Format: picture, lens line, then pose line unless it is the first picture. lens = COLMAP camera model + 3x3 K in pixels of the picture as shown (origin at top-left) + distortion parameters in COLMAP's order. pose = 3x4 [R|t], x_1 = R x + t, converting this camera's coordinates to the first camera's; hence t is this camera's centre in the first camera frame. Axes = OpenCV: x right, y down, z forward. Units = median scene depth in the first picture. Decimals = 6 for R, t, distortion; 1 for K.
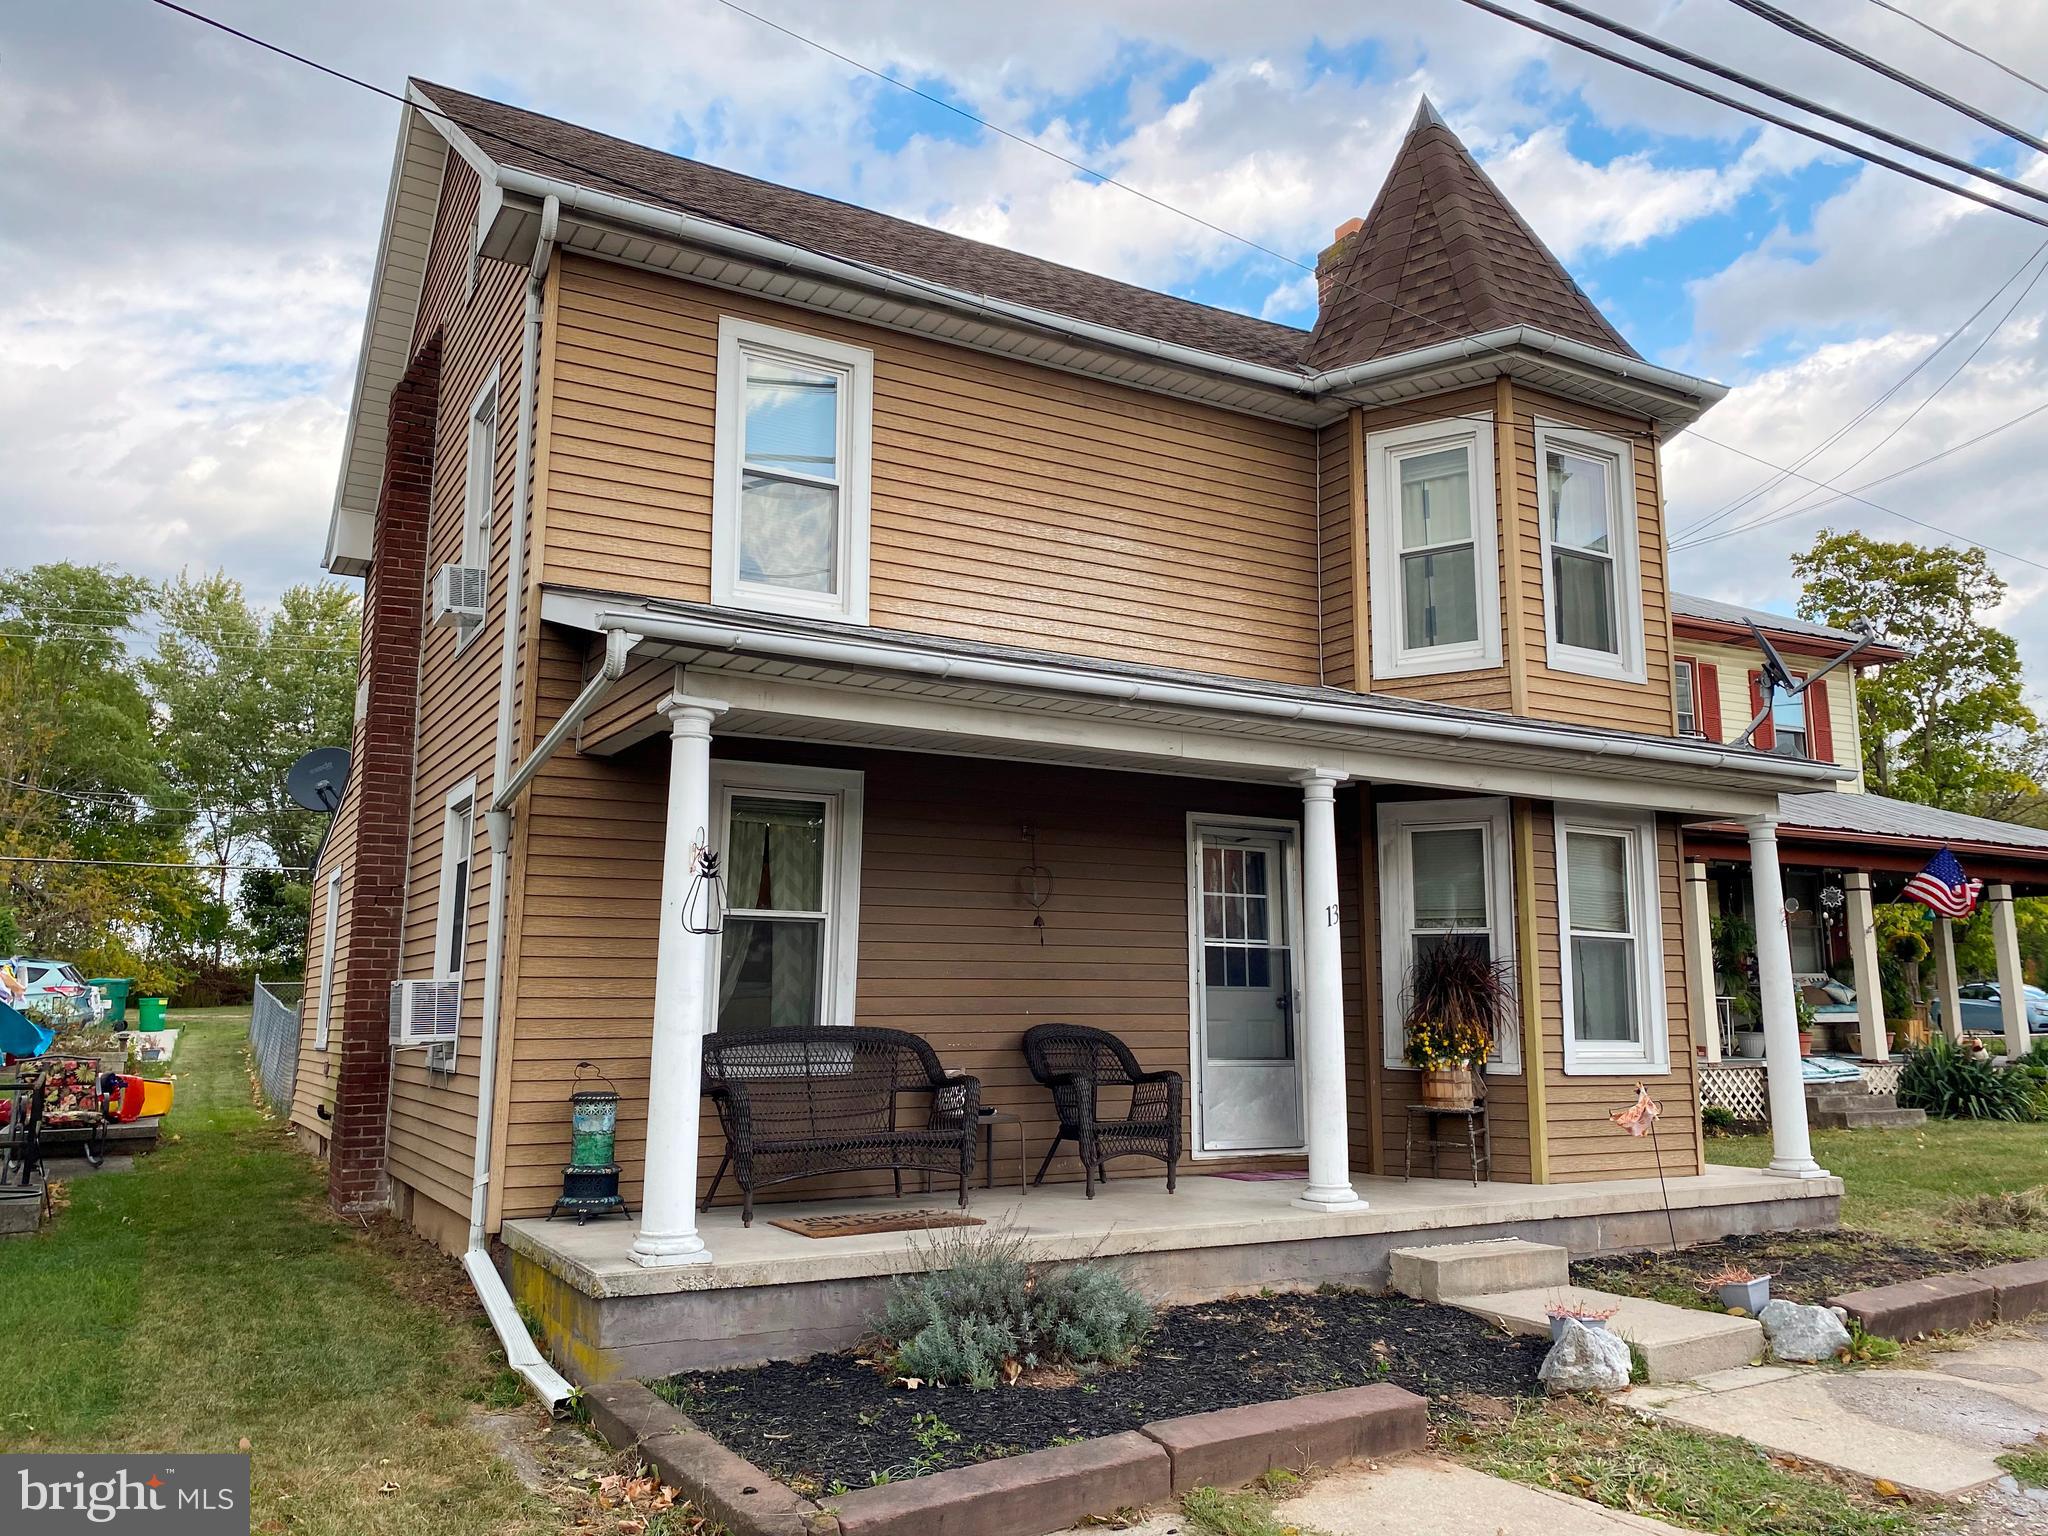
lens RADIAL K [[1561.2, 0, 1016.9], [0, 1561.2, 753.5], [0, 0, 1]] dist [0.058159, -0.112762]
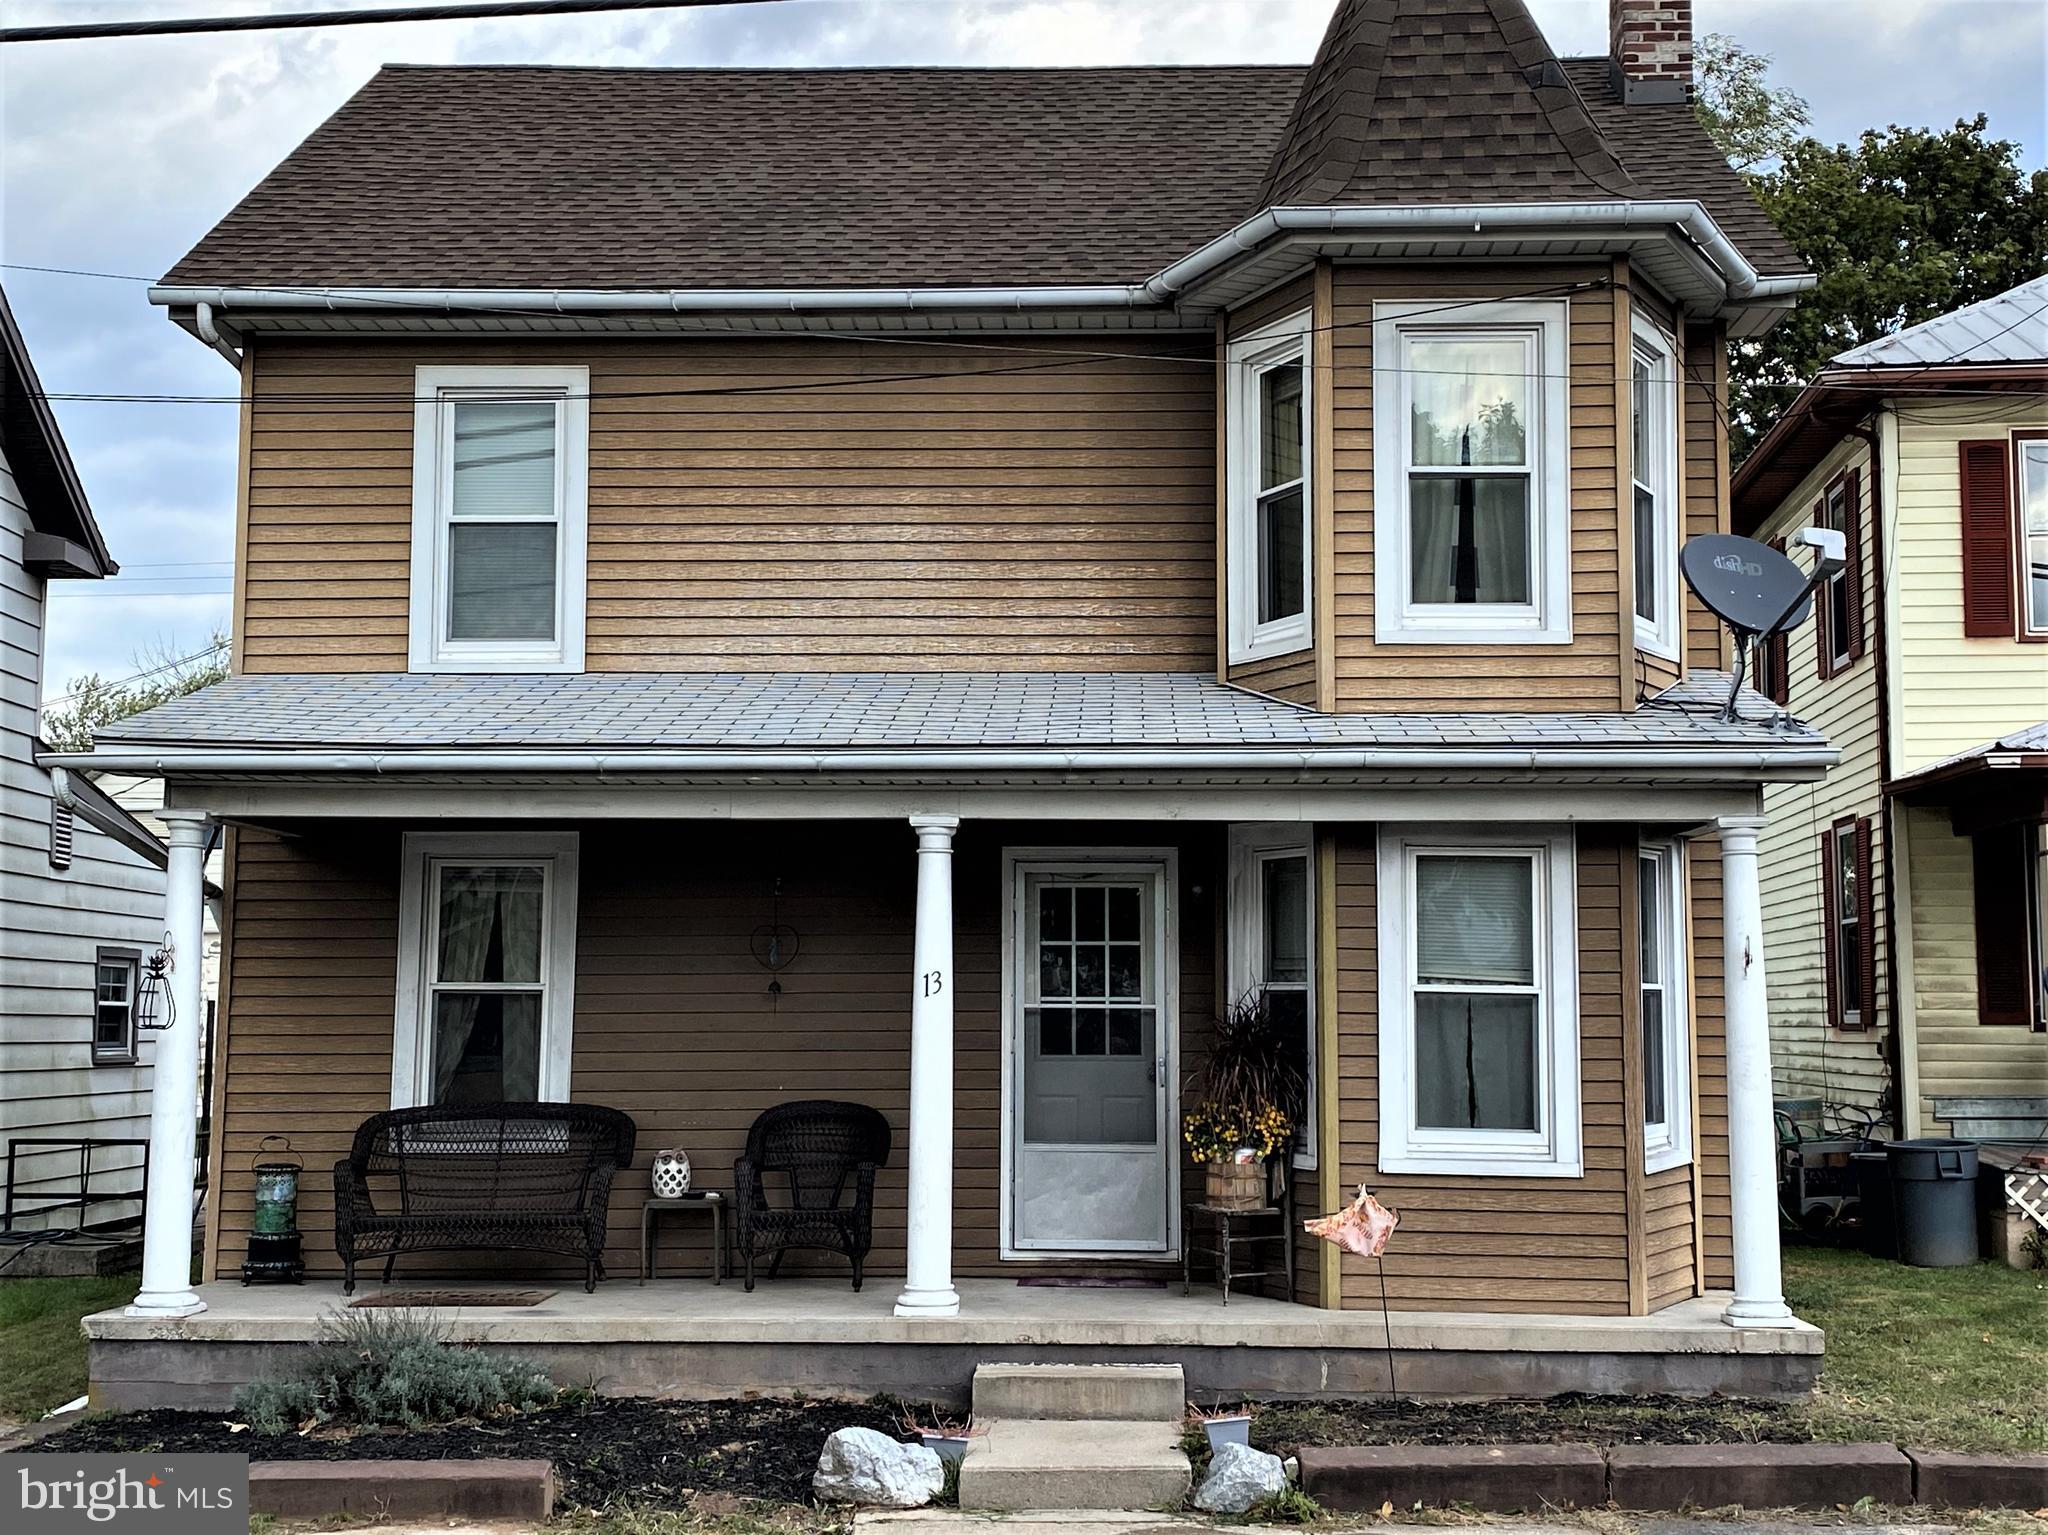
lens RADIAL K [[2576.7, 0, 1024.0], [0, 2576.7, 767.5], [0, 0, 1]] dist [0.034488, 0.035911]
pose [[0.852057, -0.052679, -0.520791, 0.928117], [0.085525, 0.995564, 0.039222, -0.064125], [0.516415, -0.077960, 0.852783, -0.174129]]
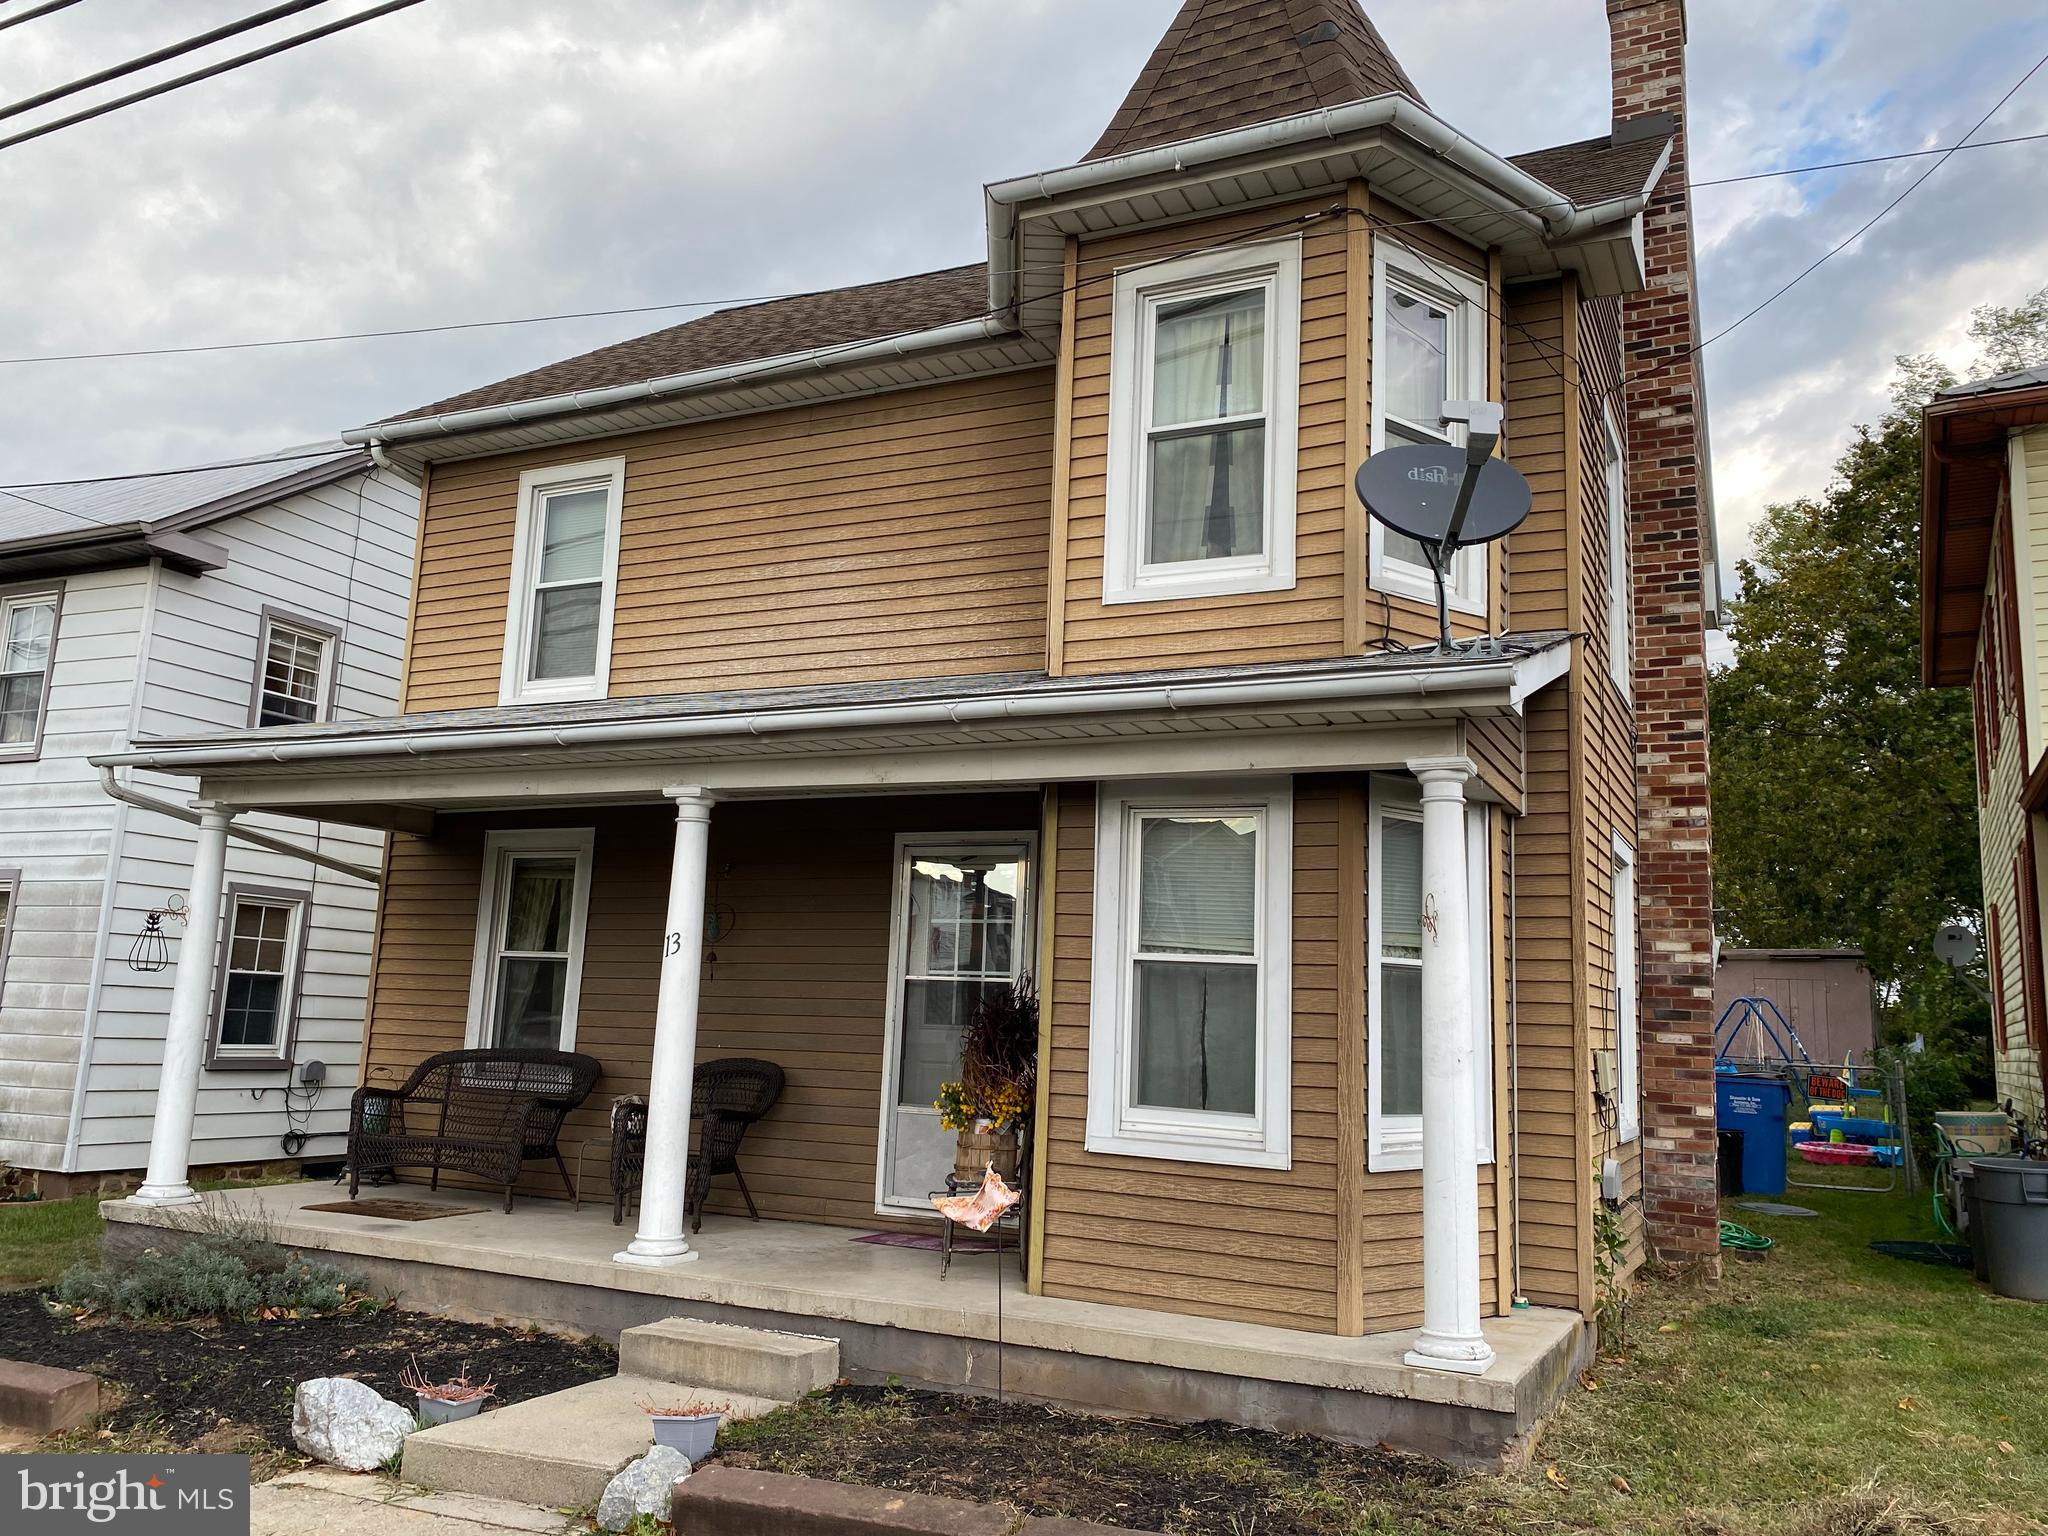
lens RADIAL K [[1556.2, 0, 1035.3], [0, 1556.2, 770.0], [0, 0, 1]] dist [0.014955, -0.001712]
pose [[0.575670, -0.113741, -0.809733, 1.005438], [0.098301, 0.992723, -0.069560, 0.079915], [0.811752, -0.039554, 0.582661, 0.596490]]
